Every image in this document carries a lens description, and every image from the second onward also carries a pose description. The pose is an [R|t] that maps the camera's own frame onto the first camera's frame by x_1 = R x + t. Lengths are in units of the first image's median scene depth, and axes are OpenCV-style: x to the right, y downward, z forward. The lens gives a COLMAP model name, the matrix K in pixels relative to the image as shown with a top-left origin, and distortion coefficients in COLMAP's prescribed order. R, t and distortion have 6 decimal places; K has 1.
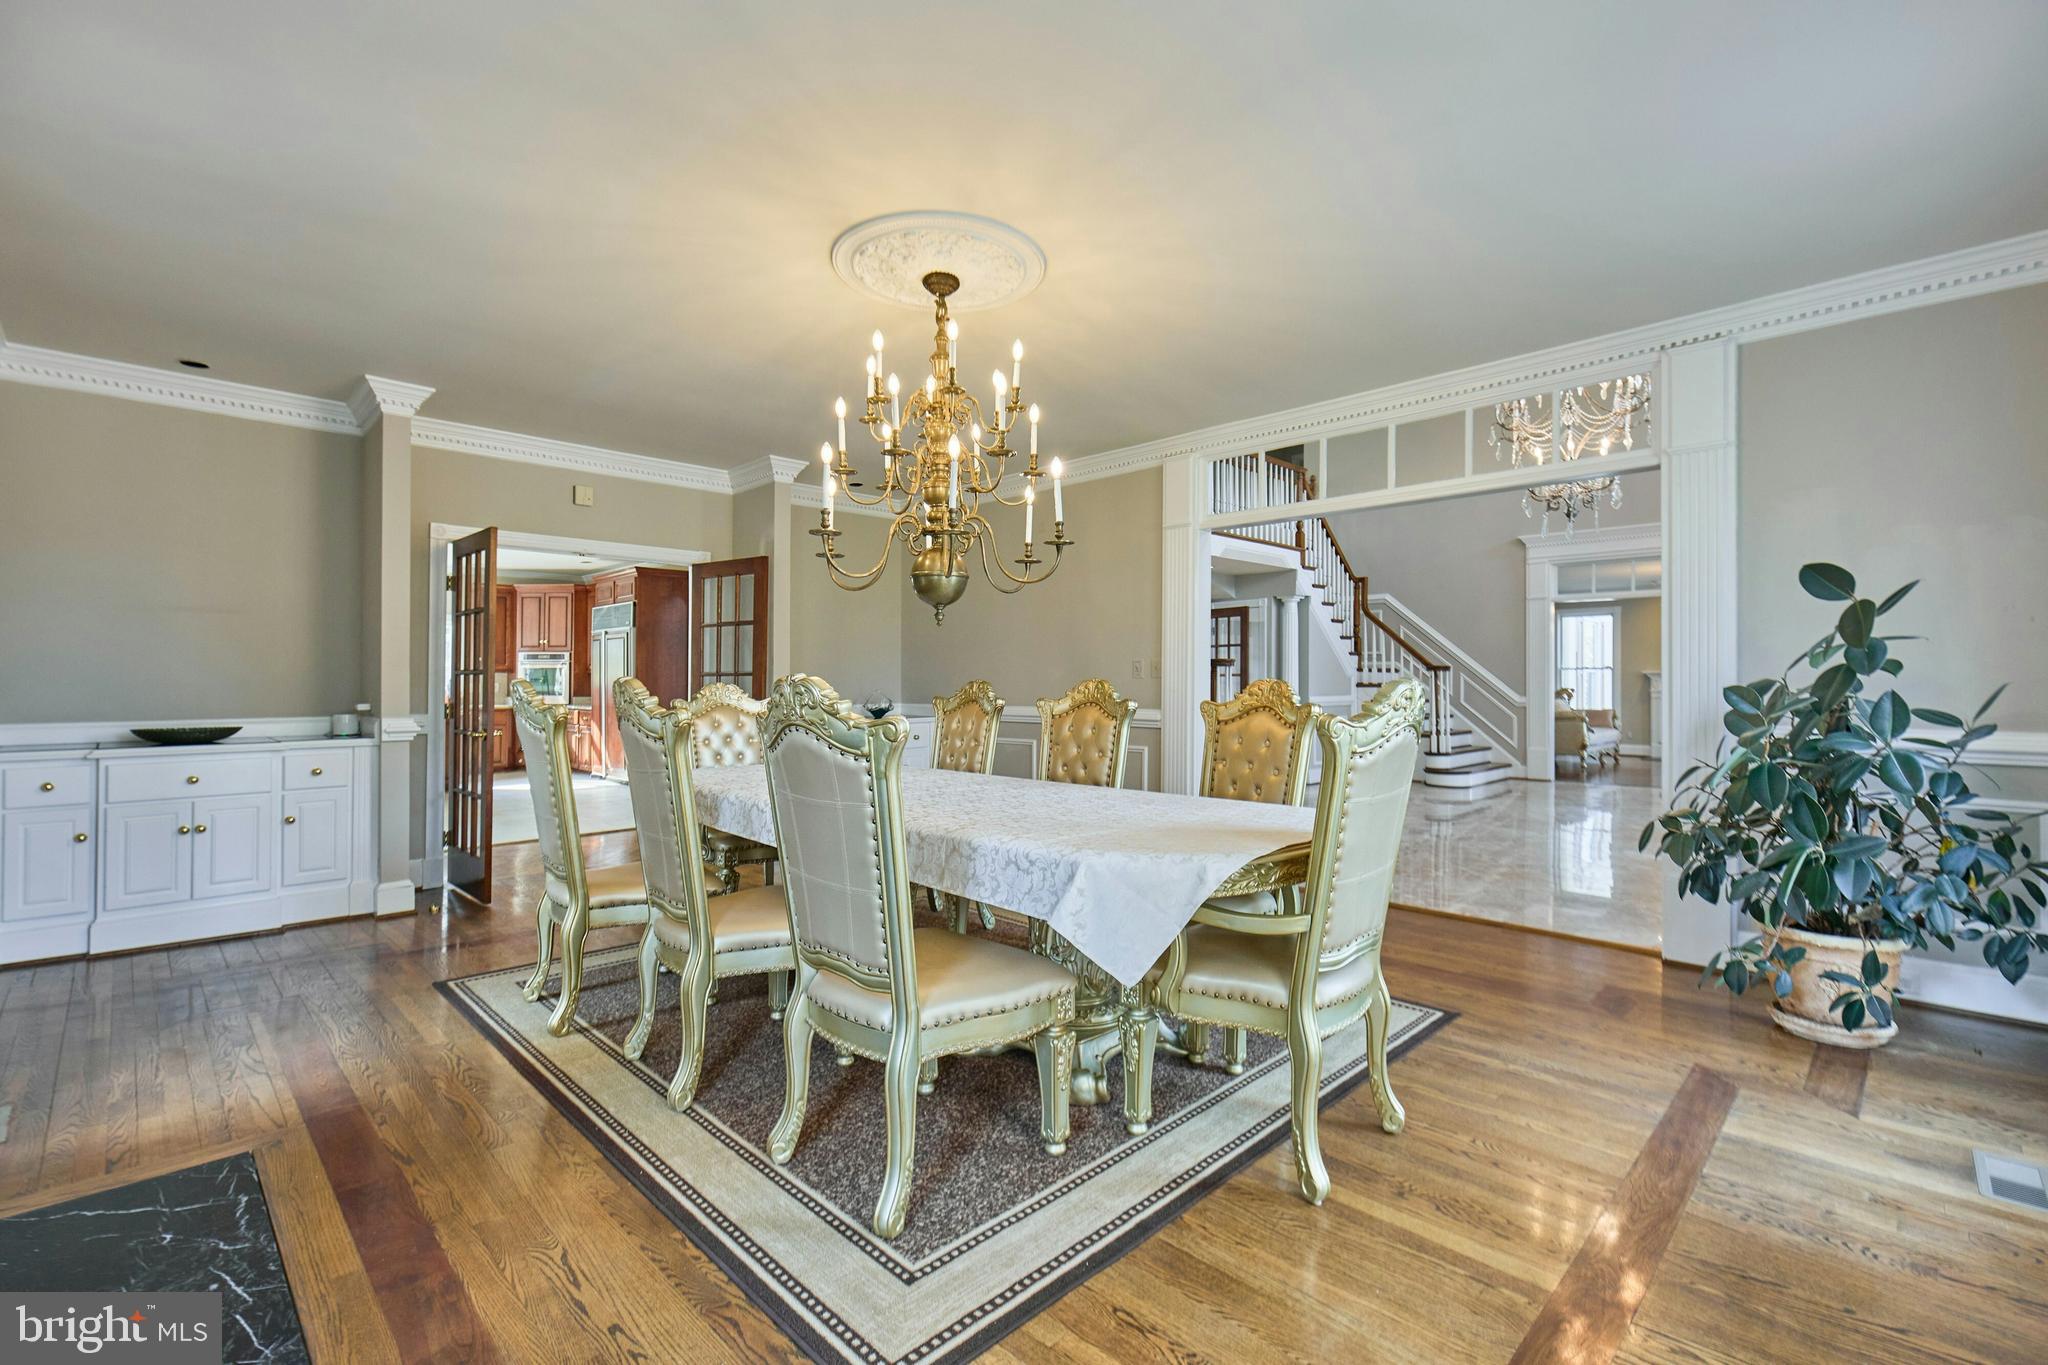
lens RADIAL K [[899.3, 0, 1018.7], [0, 899.3, 682.1], [0, 0, 1]] dist [0.002984, 0.000112]
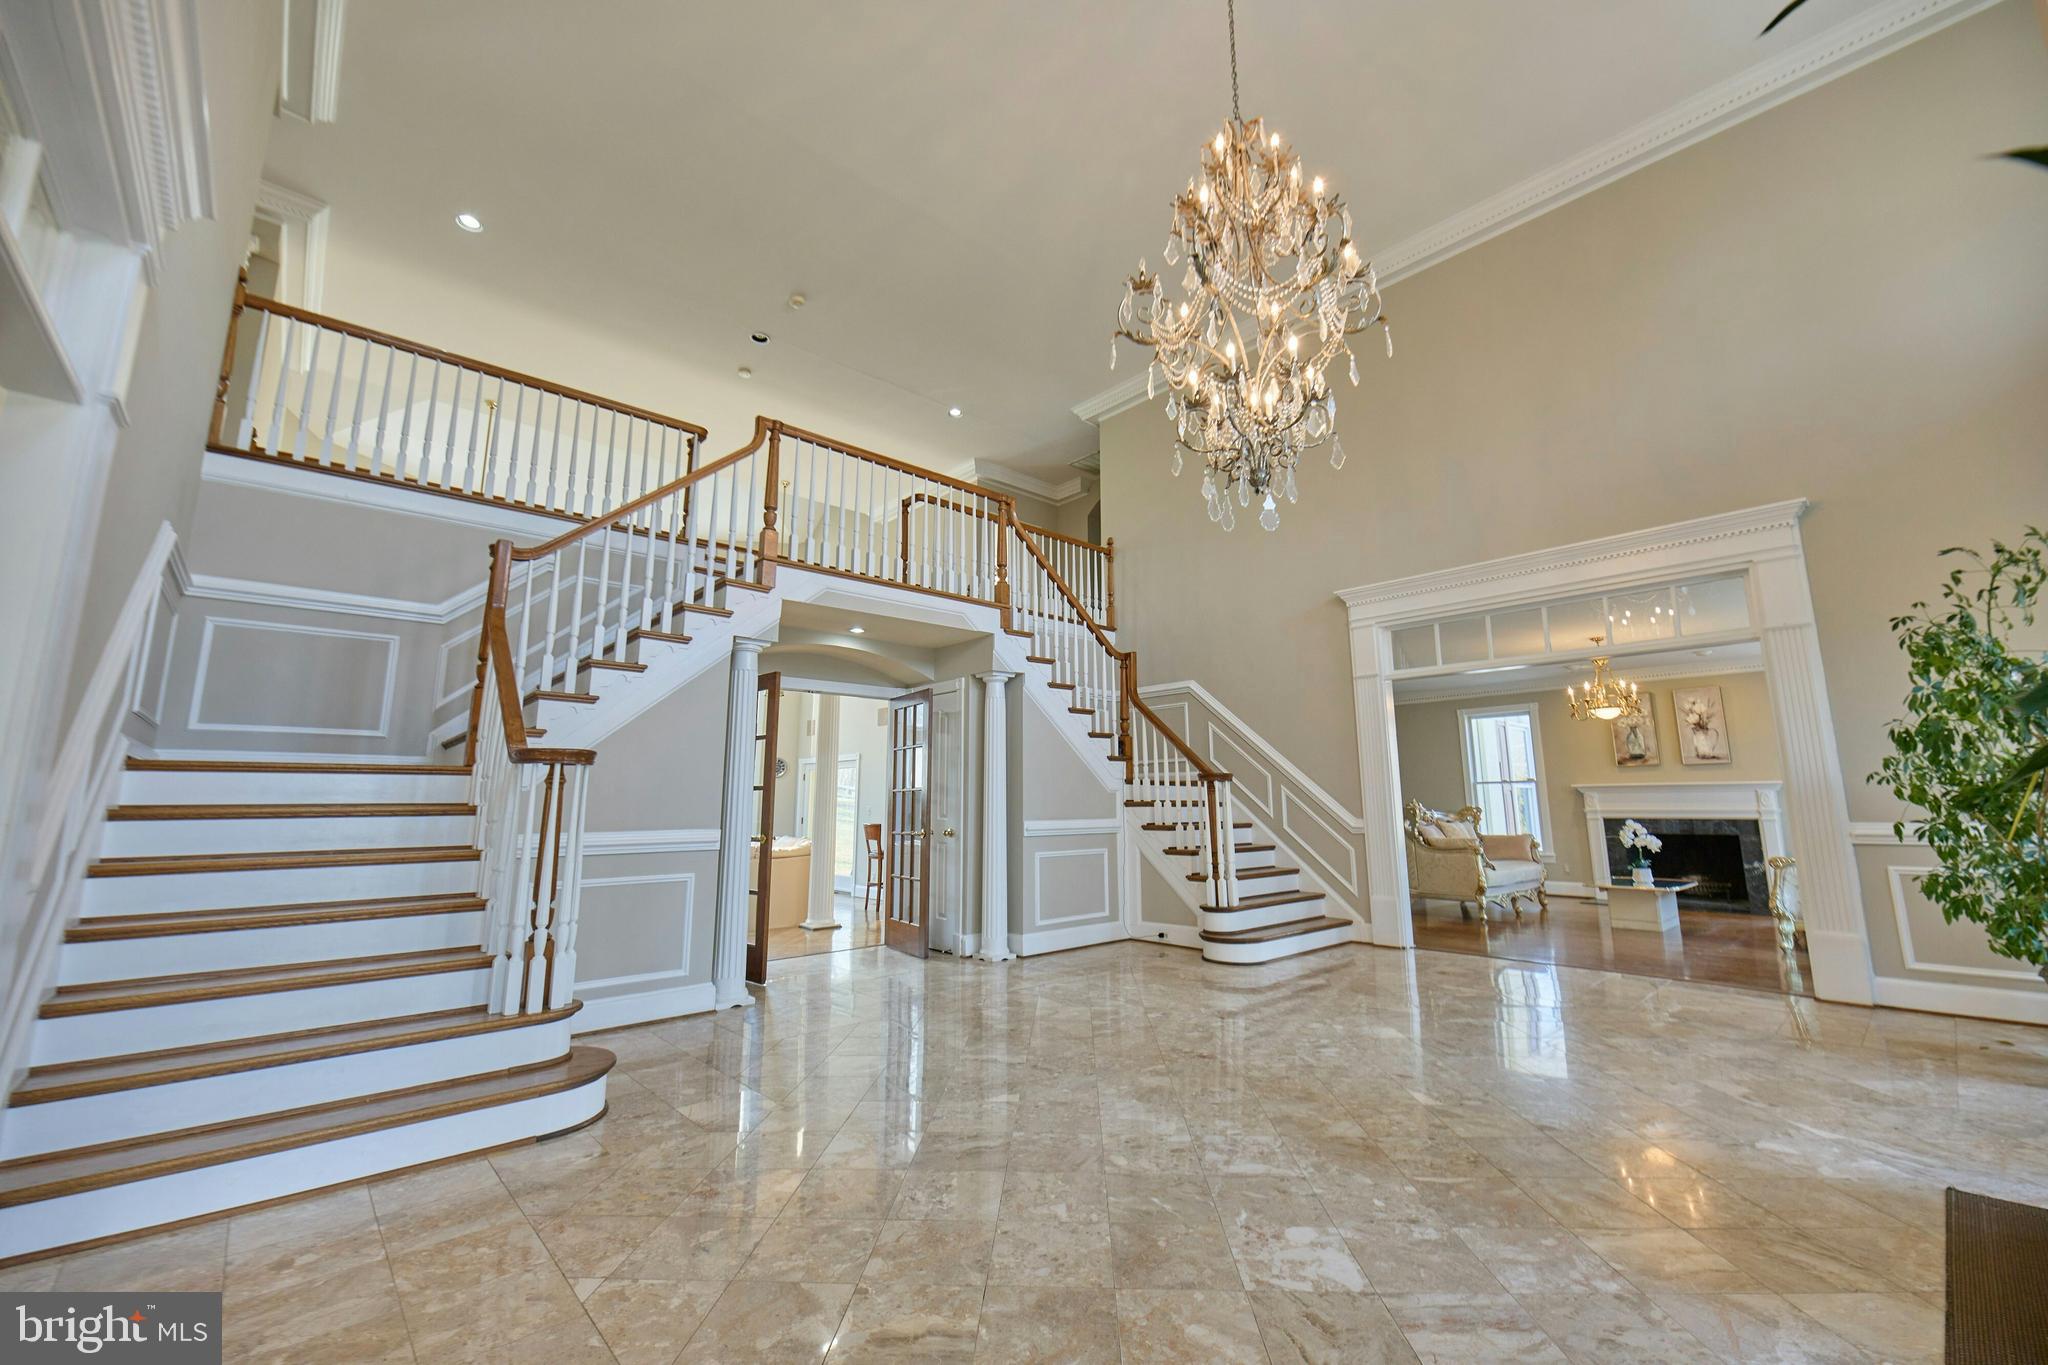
lens RADIAL K [[824.0, 0, 1030.5], [0, 824.0, 670.0], [0, 0, 1]] dist [-0.000142, -0.000026]
pose [[0.999425, -0.010779, -0.032135, 0.331734], [0.005455, 0.986878, -0.161378, 0.003842], [0.033453, 0.161110, 0.986369, 0.354663]]
